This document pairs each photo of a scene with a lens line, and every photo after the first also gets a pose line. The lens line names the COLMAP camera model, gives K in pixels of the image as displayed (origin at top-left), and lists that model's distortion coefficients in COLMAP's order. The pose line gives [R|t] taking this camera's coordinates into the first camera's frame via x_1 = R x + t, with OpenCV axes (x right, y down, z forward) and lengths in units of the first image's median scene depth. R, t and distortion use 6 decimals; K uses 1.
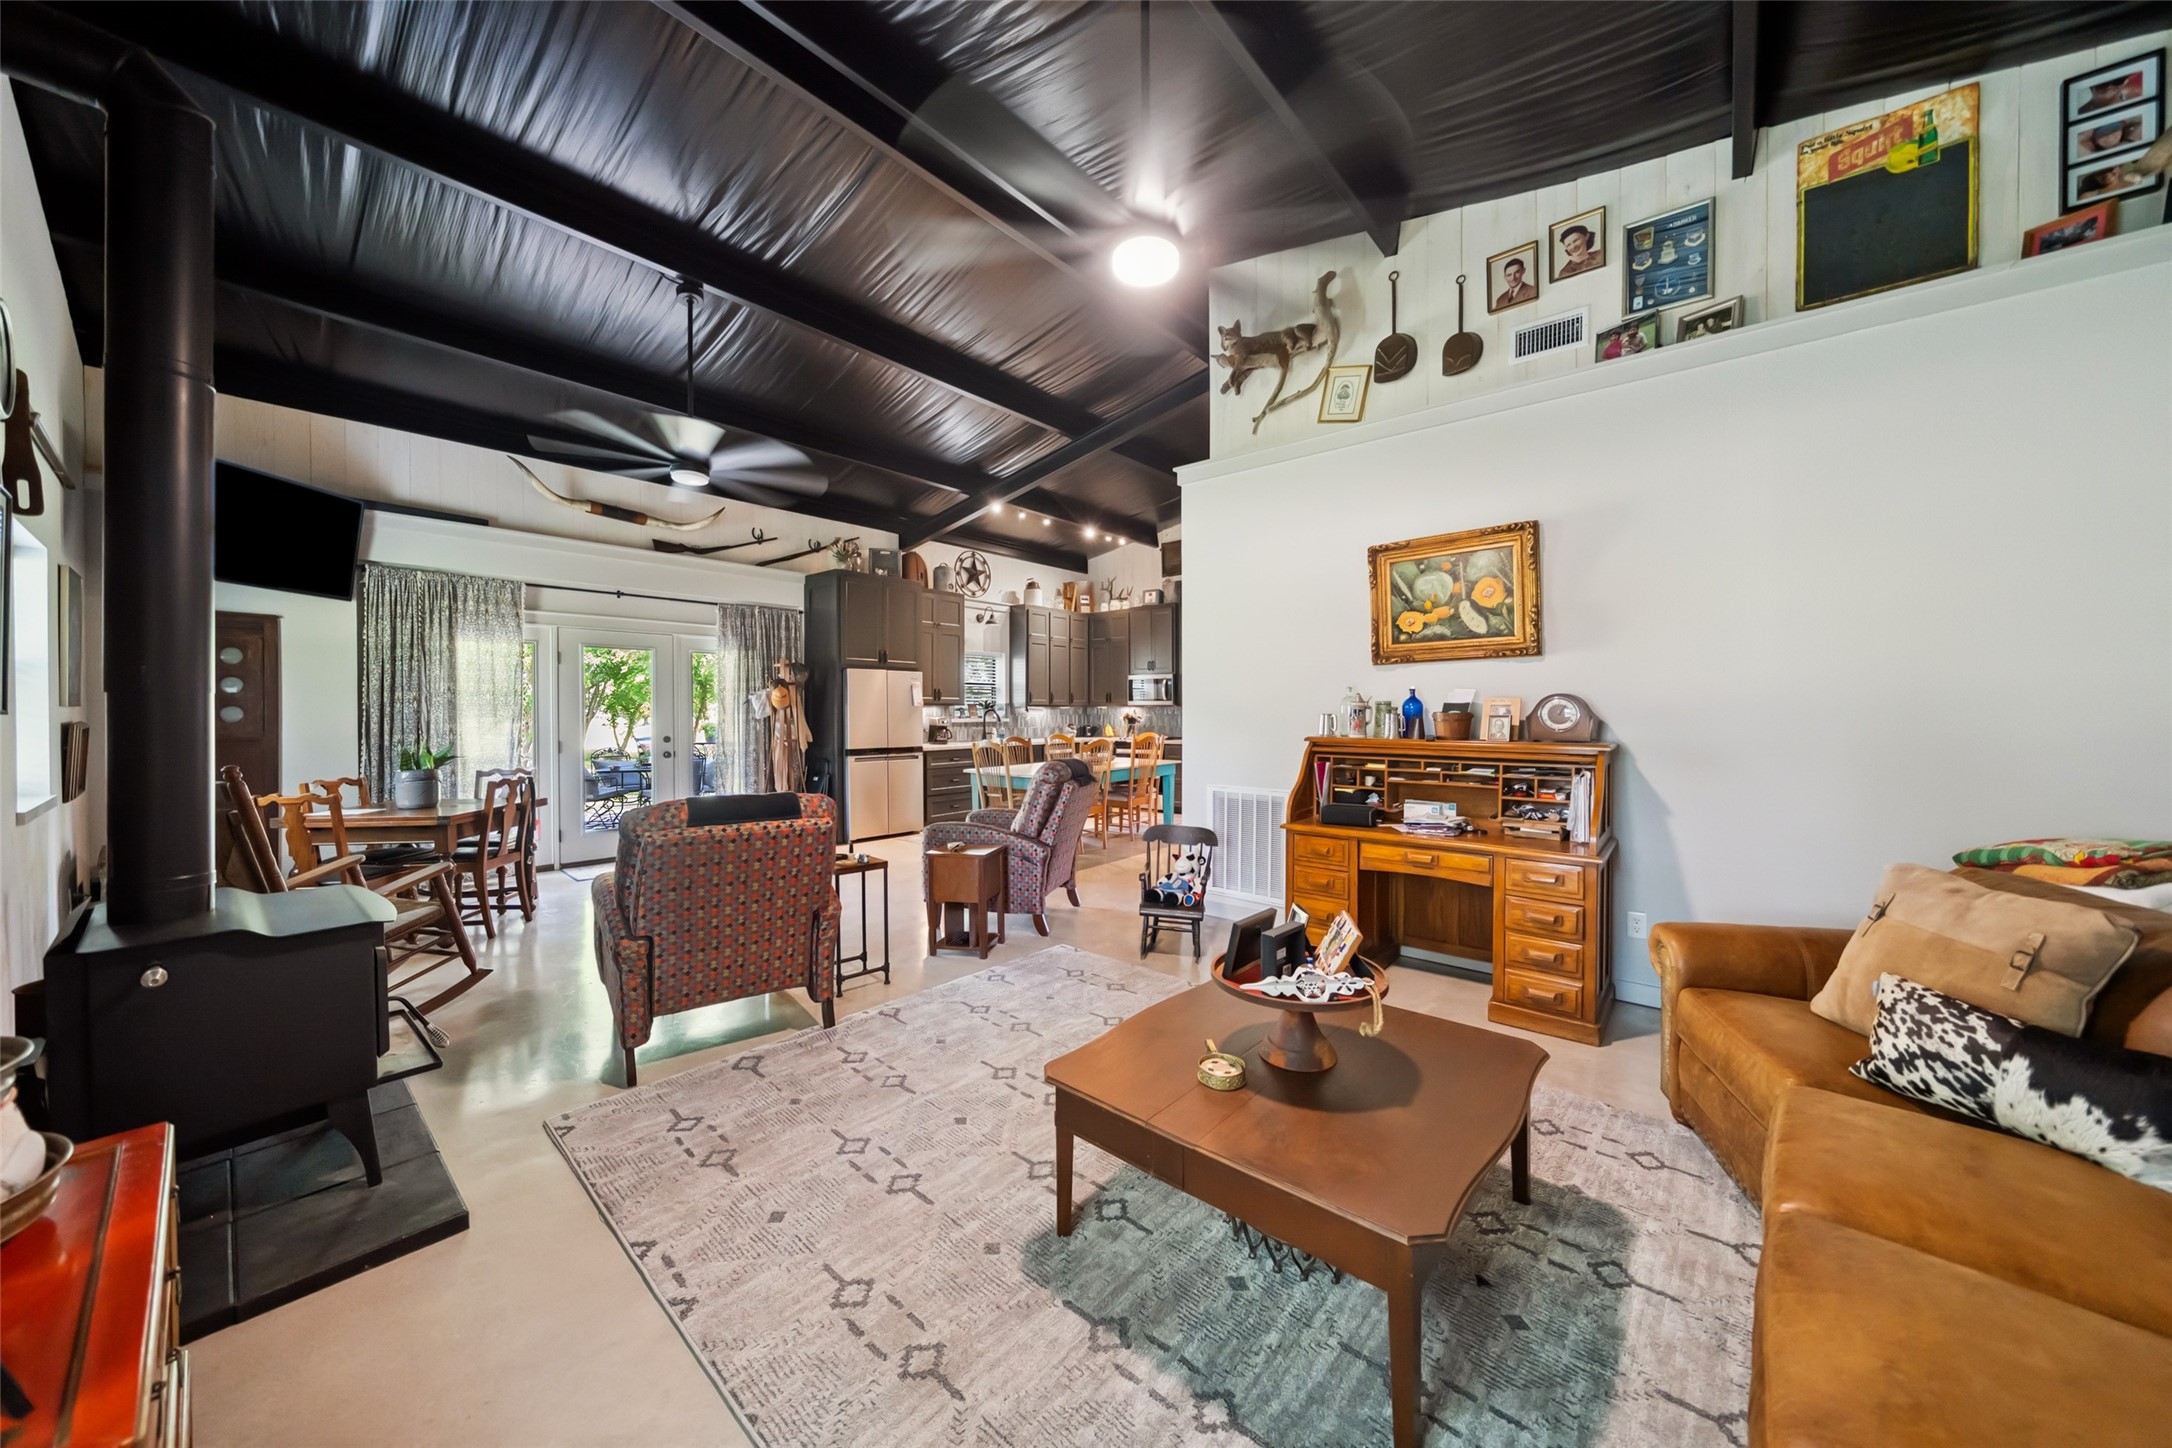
lens RADIAL K [[758.6, 0, 1083.0], [0, 758.6, 713.2], [0, 0, 1]] dist [-0.008784, 0.000999]
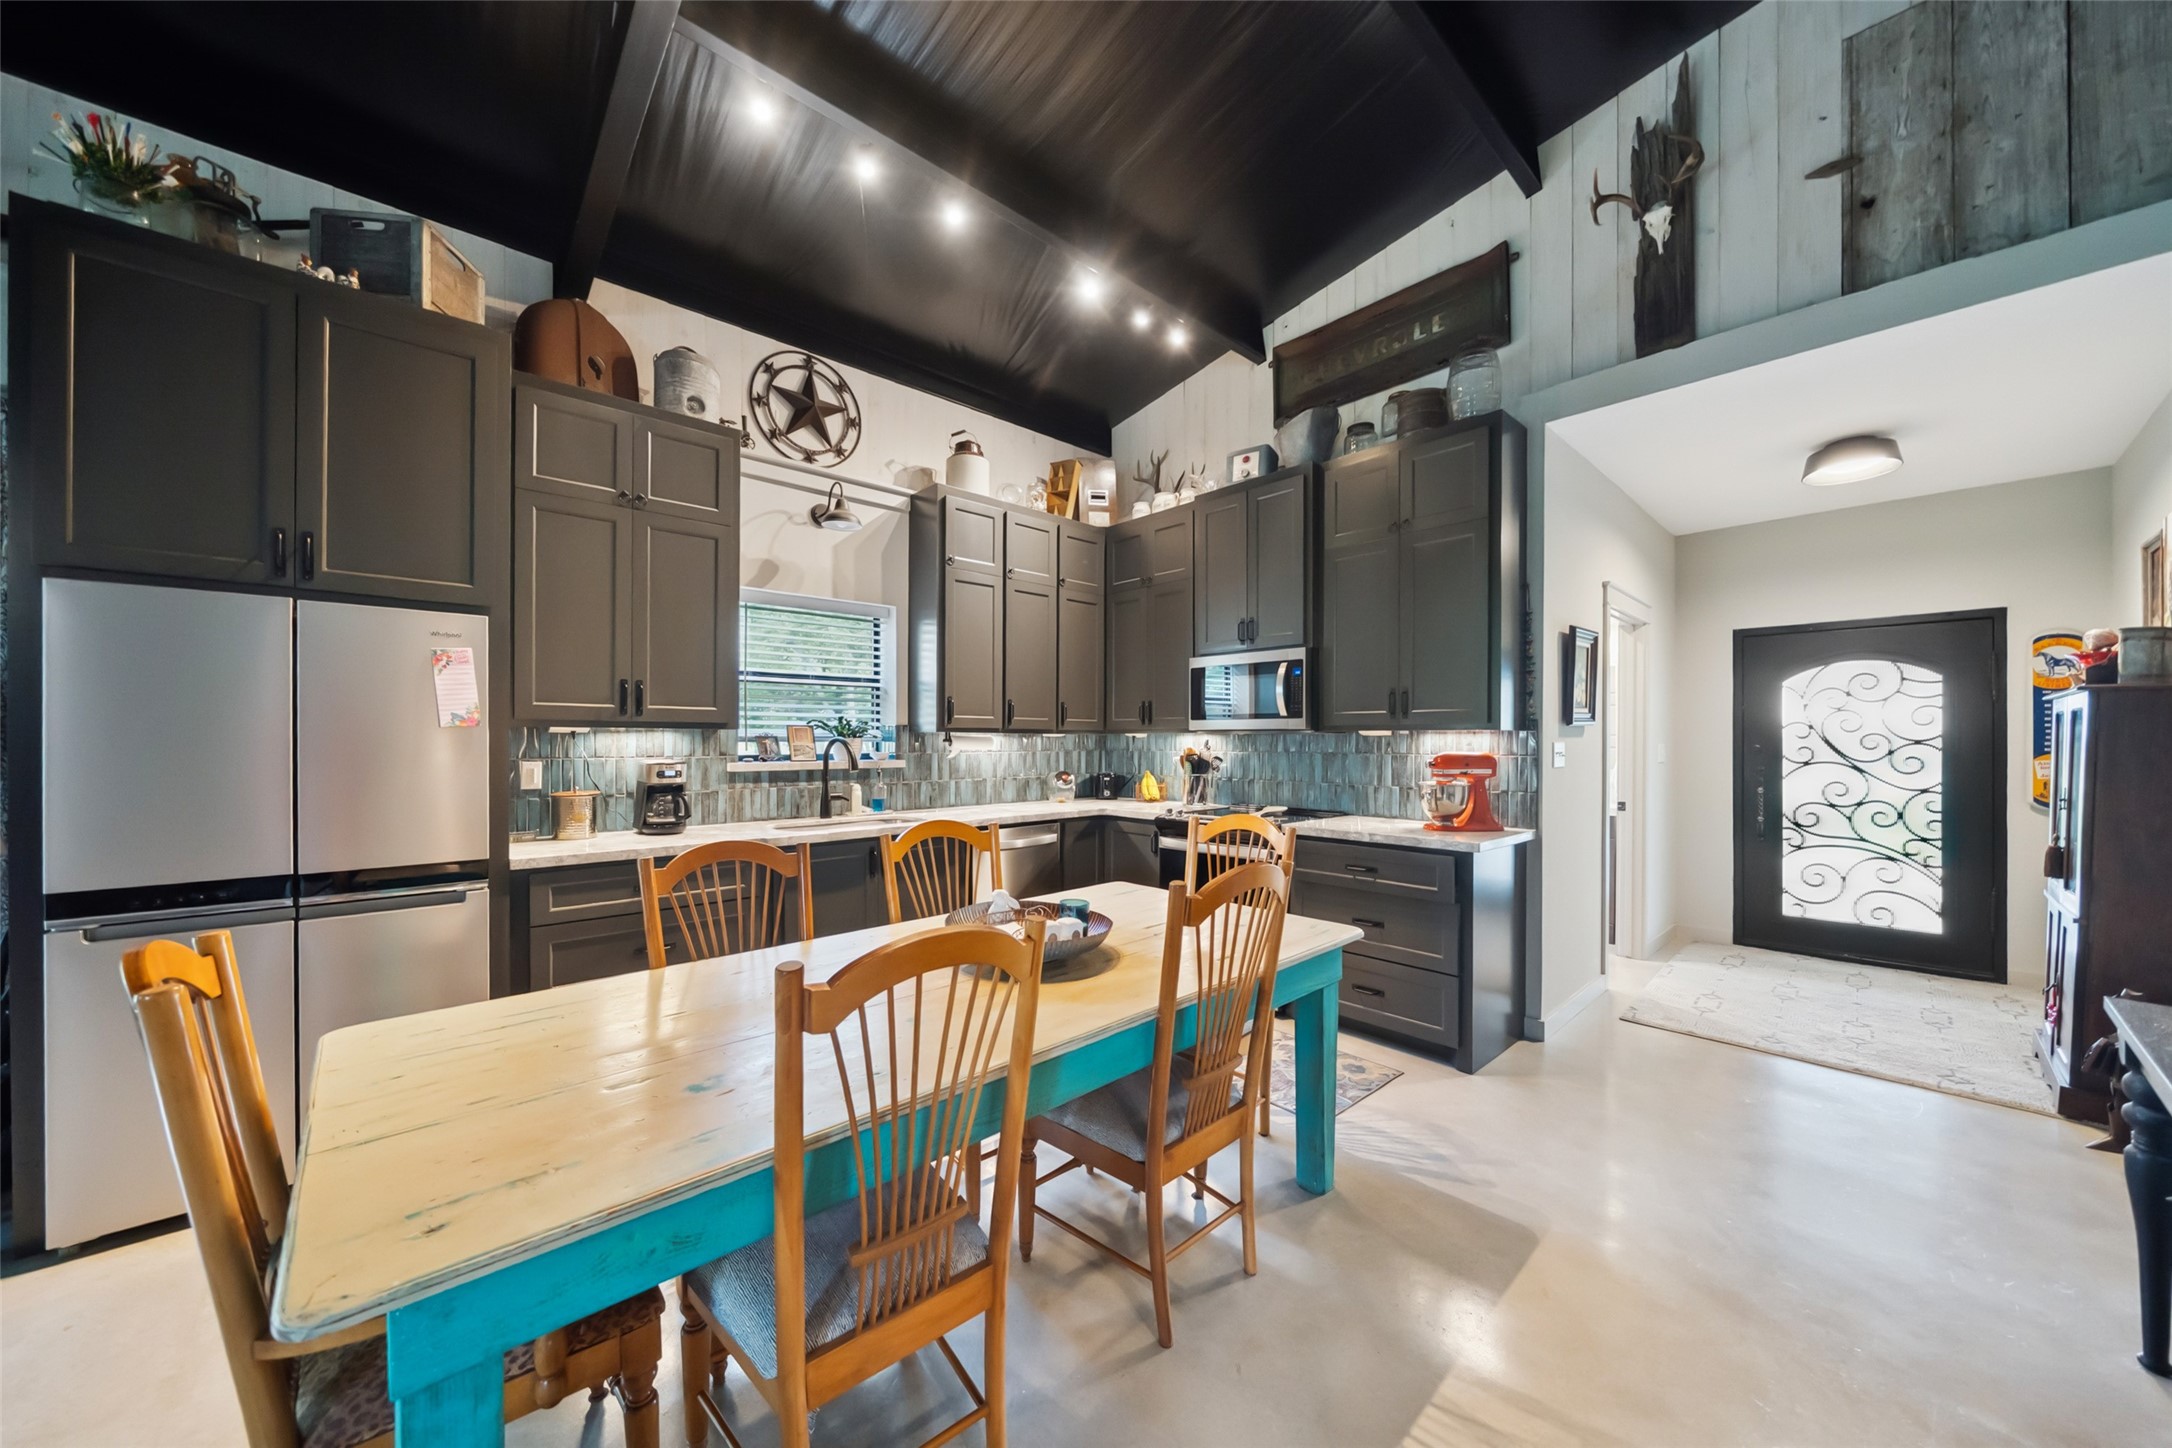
lens RADIAL K [[758.6, 0, 1081.3], [0, 758.6, 743.2], [0, 0, 1]] dist [-0.008784, 0.000999]
pose [[0.993243, 0.005121, -0.115942, 0.050352], [-0.004866, 0.999985, 0.002489, -0.004194], [0.115953, -0.001908, 0.993253, 0.603446]]
